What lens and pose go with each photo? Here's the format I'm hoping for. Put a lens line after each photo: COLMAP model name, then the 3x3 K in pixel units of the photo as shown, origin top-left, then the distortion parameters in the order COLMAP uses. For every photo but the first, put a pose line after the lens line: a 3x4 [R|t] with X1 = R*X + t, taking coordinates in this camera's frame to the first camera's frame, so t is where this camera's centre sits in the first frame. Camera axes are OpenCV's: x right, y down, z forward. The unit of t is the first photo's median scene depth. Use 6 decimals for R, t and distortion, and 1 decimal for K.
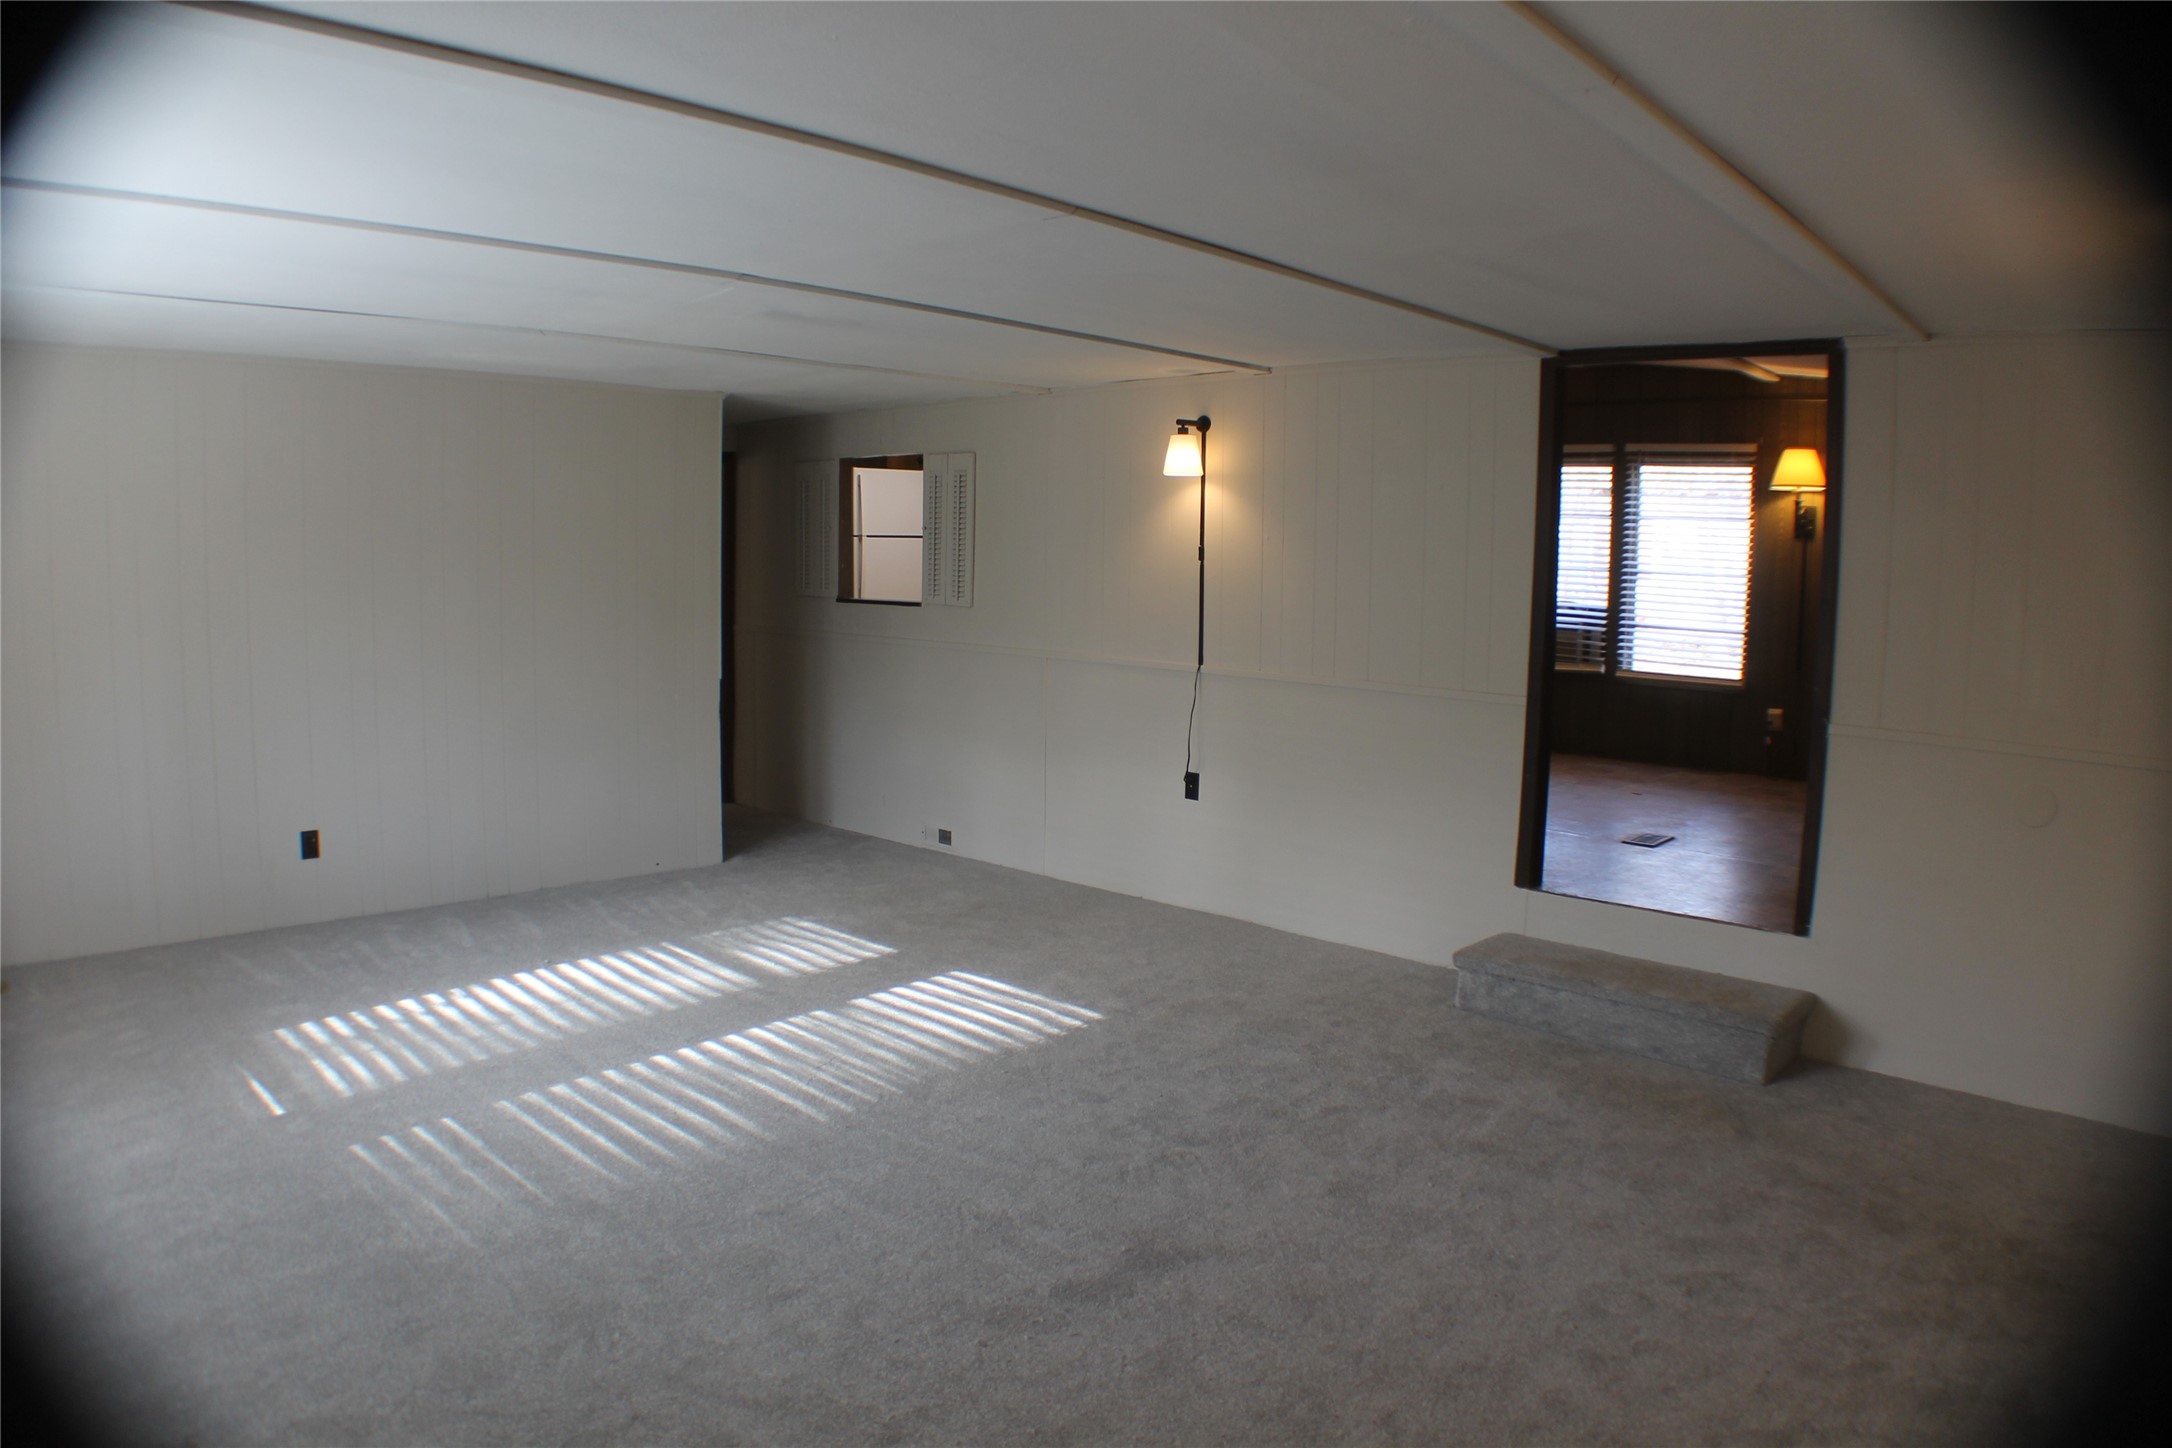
lens RADIAL K [[1404.0, 0, 1086.0], [0, 1404.0, 724.0], [0, 0, 1]] dist [-0.214422, 0.061003]
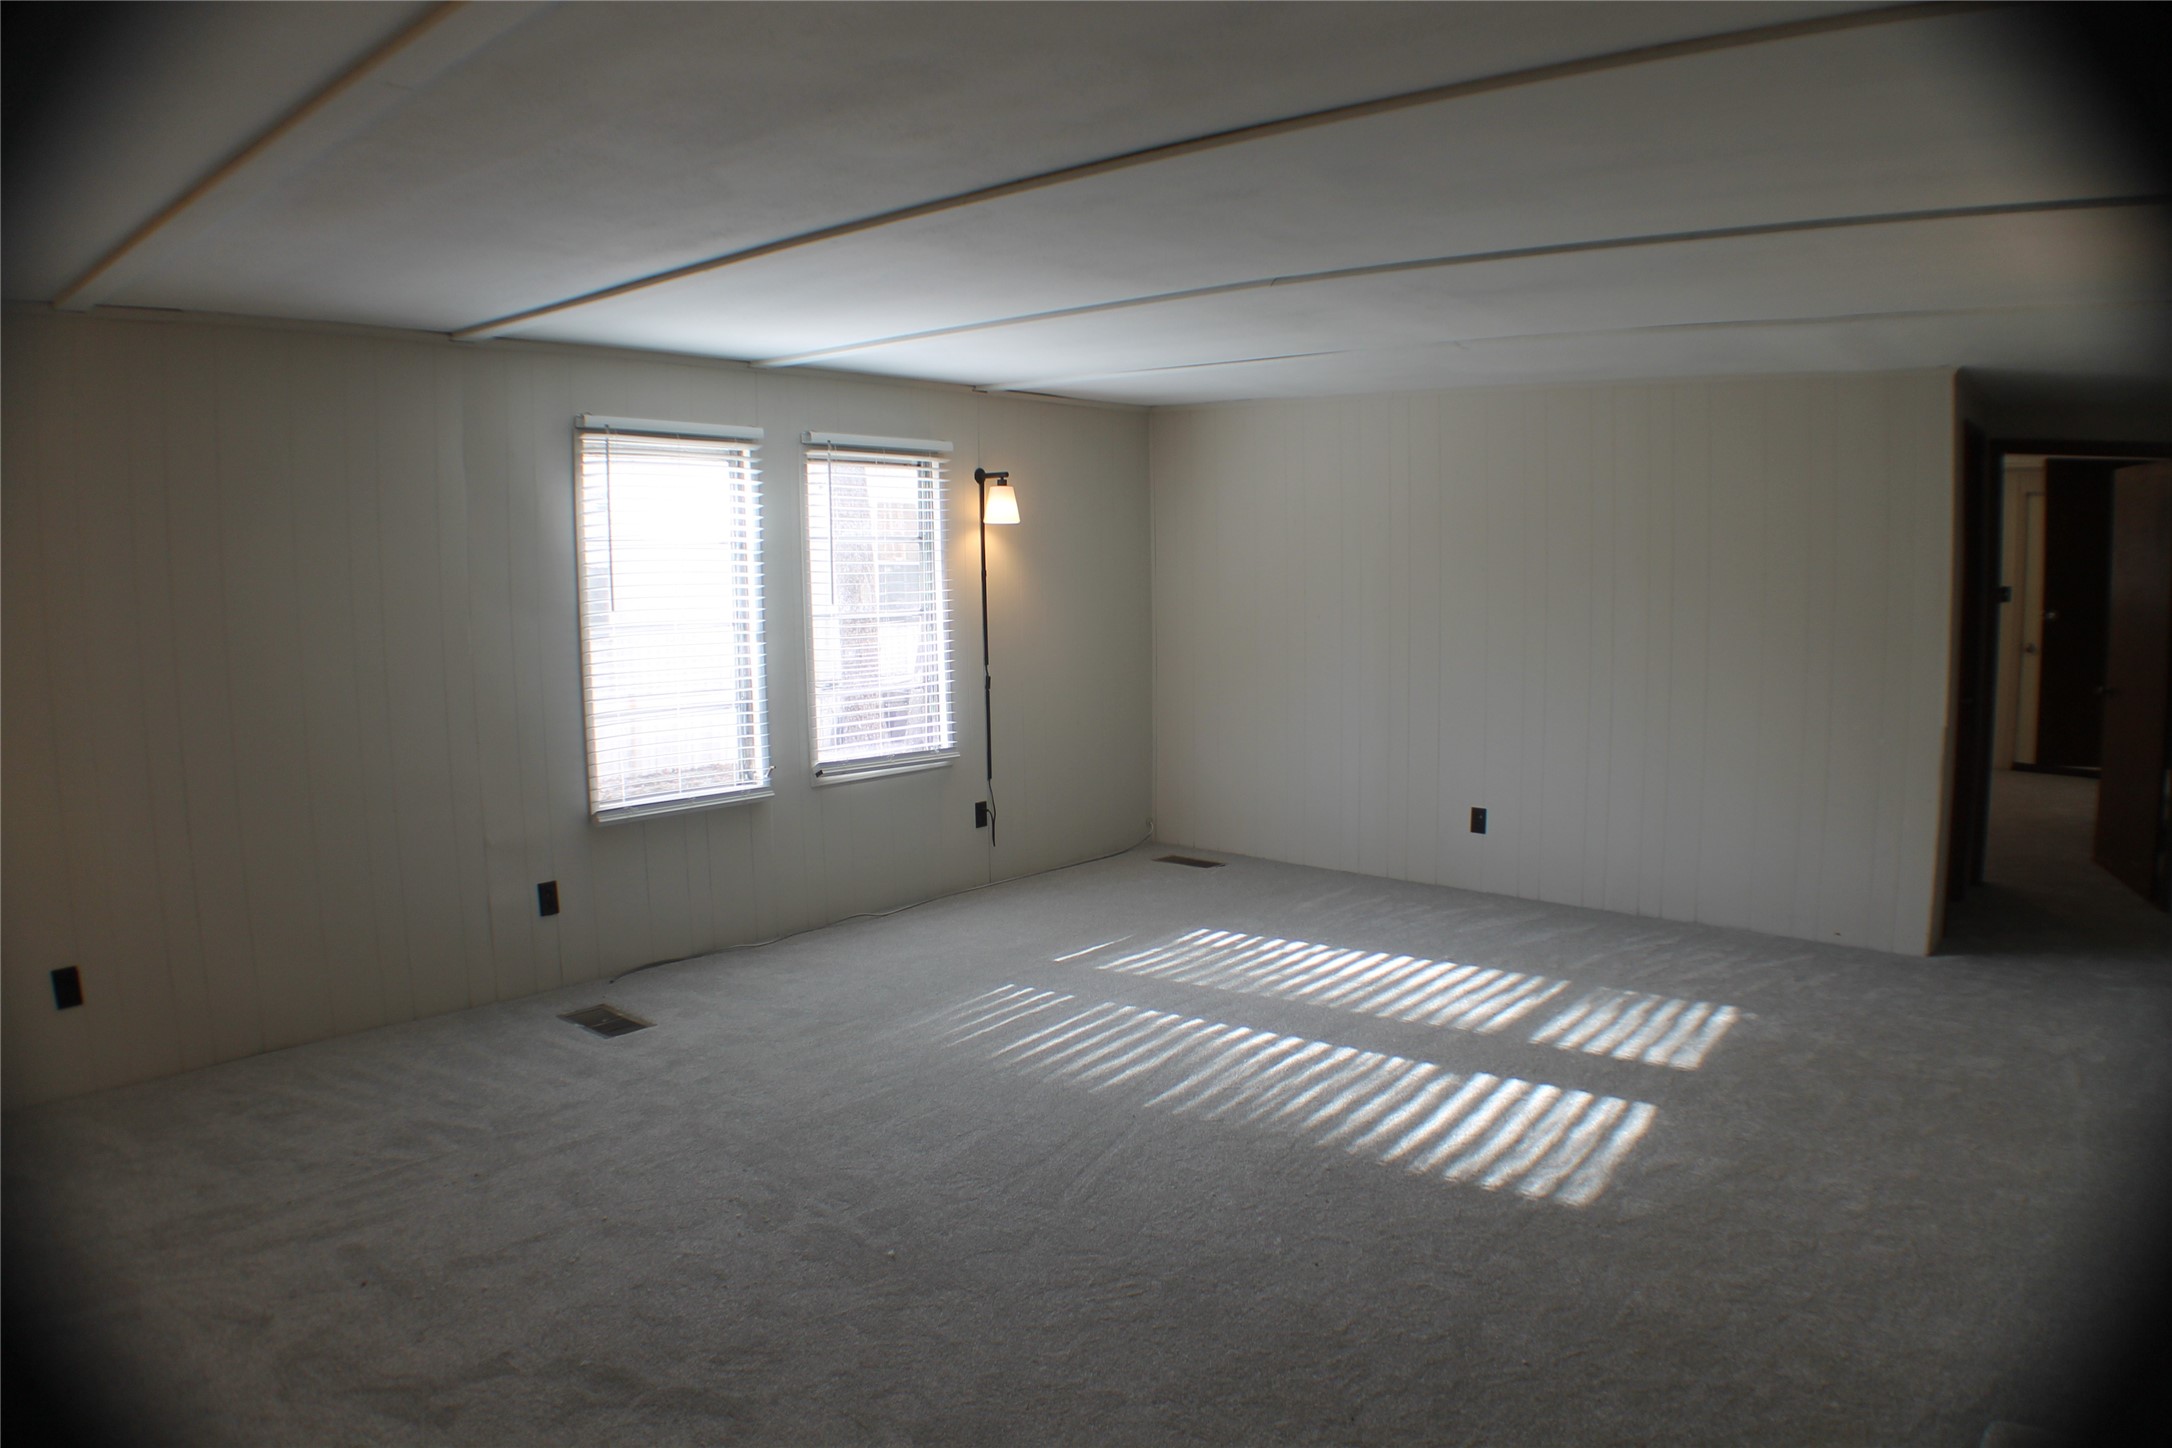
lens RADIAL K [[1404.0, 0, 1086.0], [0, 1404.0, 724.0], [0, 0, 1]] dist [-0.214422, 0.061003]
pose [[0.064652, 0.100500, -0.992834, 0.690520], [-0.104548, 0.990123, 0.093417, -0.081615], [0.992416, 0.097759, 0.074521, 0.692245]]
